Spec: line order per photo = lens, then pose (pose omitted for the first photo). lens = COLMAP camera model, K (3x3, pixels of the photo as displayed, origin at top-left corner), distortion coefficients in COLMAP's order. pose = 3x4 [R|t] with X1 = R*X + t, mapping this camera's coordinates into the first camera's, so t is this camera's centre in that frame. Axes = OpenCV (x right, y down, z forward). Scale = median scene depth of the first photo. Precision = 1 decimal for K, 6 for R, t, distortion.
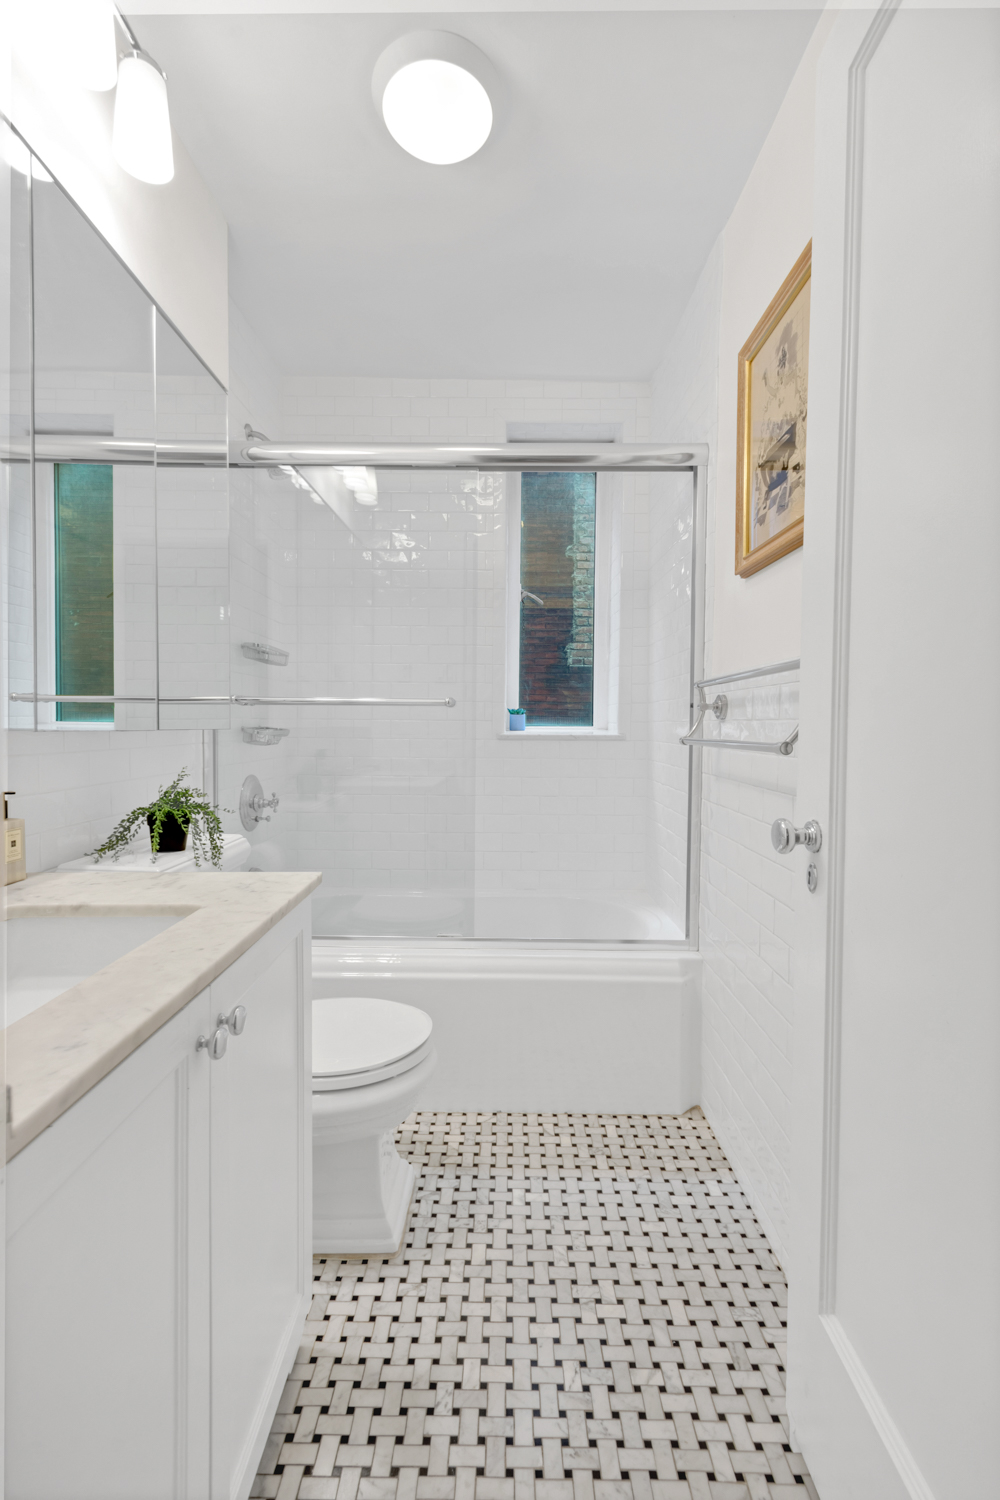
lens RADIAL K [[667.5, 0, 501.0], [0, 667.5, 743.4], [0, 0, 1]] dist [0.008008, -0.003730]
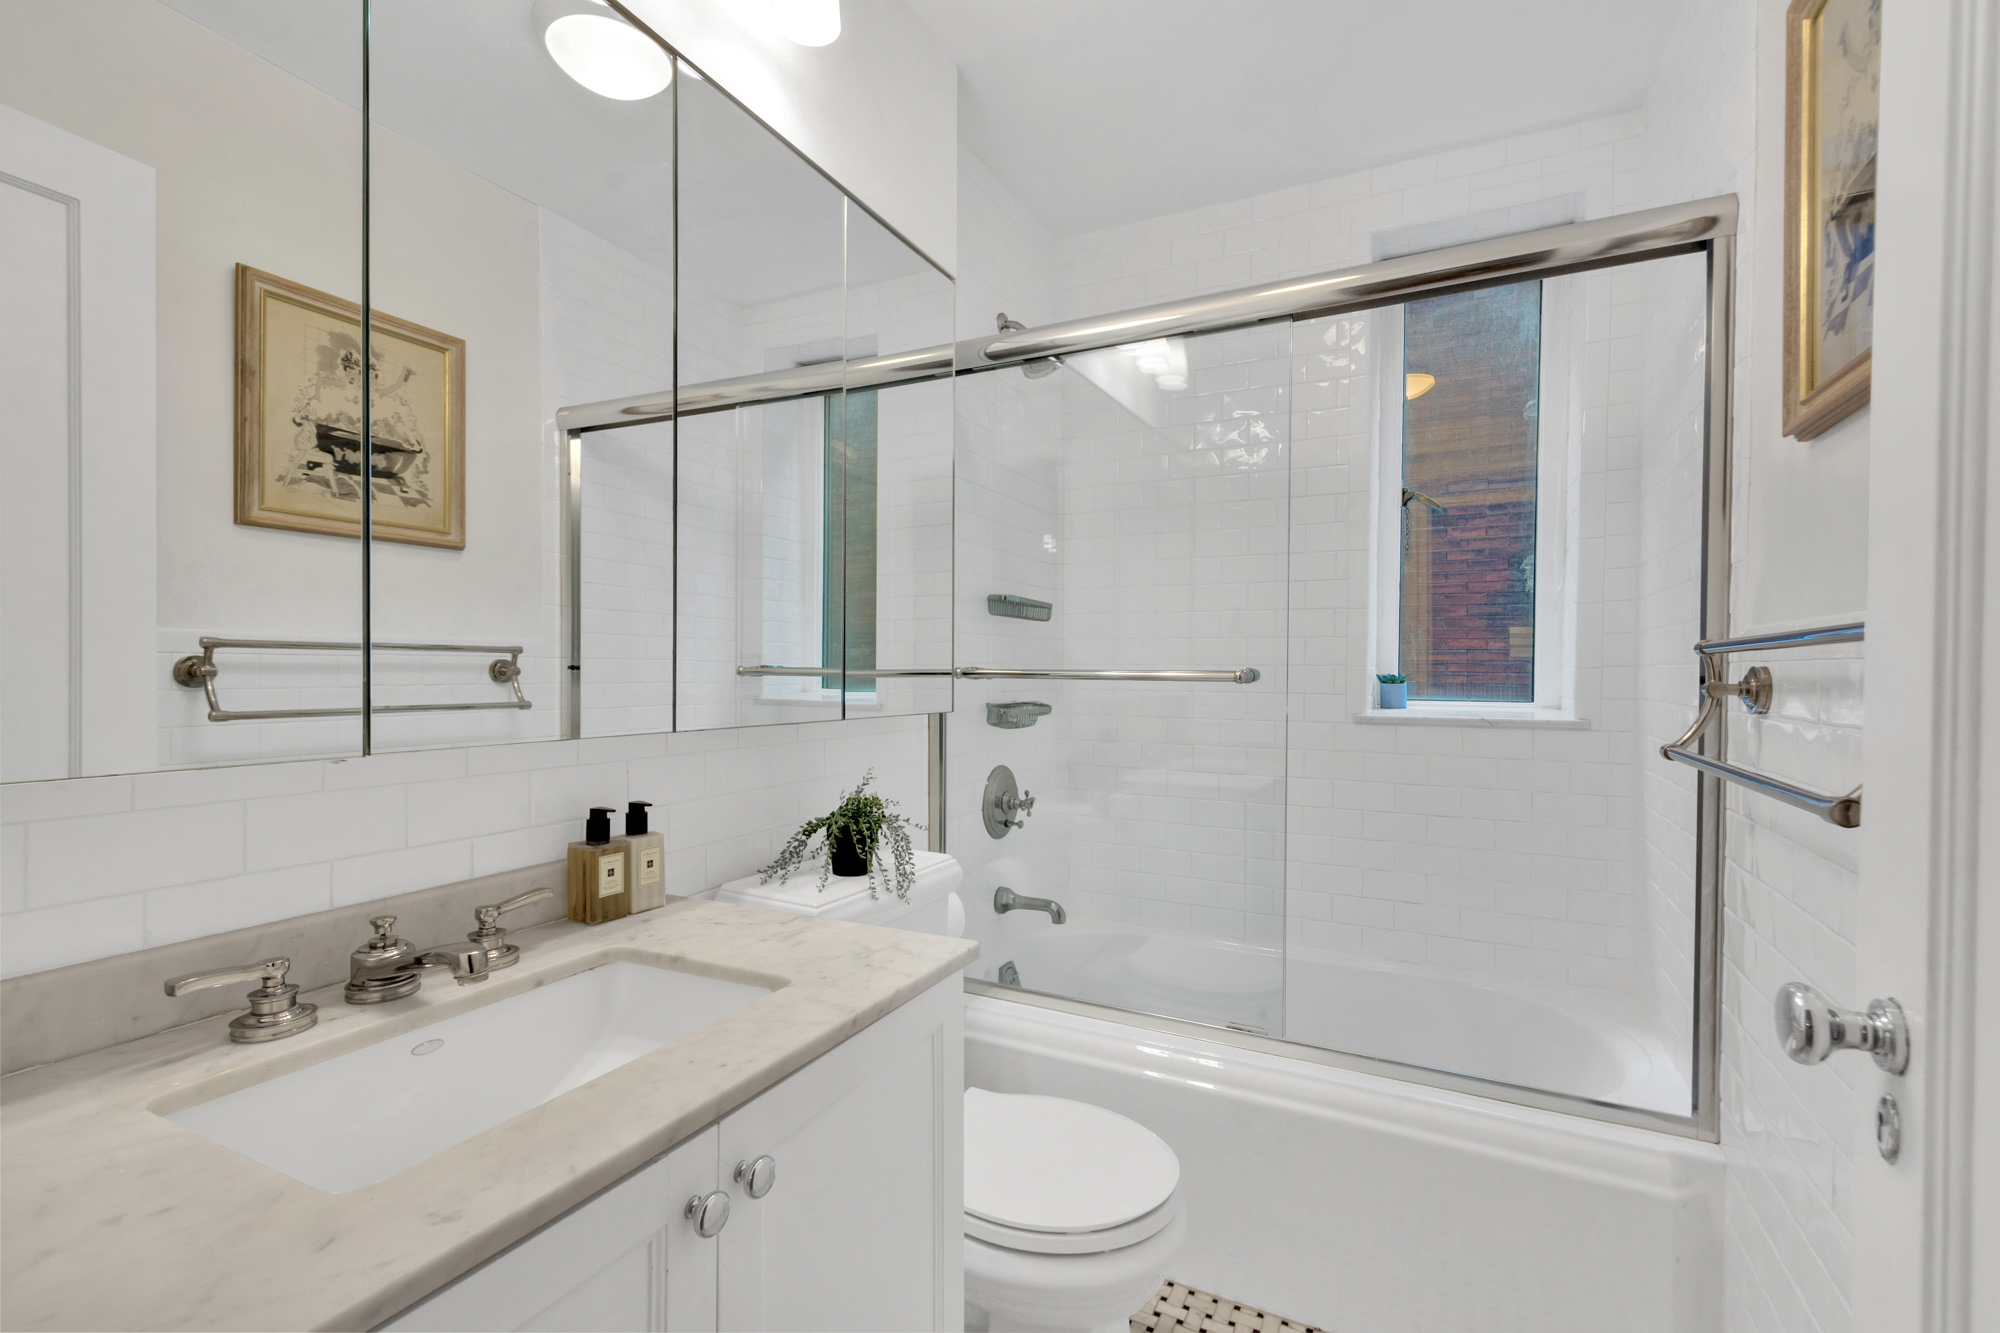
lens RADIAL K [[889.9, 0, 999.1], [0, 889.9, 681.6], [0, 0, 1]] dist [0.008008, -0.003730]
pose [[0.893751, 0.001508, -0.448560, 0.104187], [-0.010441, 0.999793, -0.017443, -0.039187], [0.448441, 0.020273, 0.893582, 0.103831]]
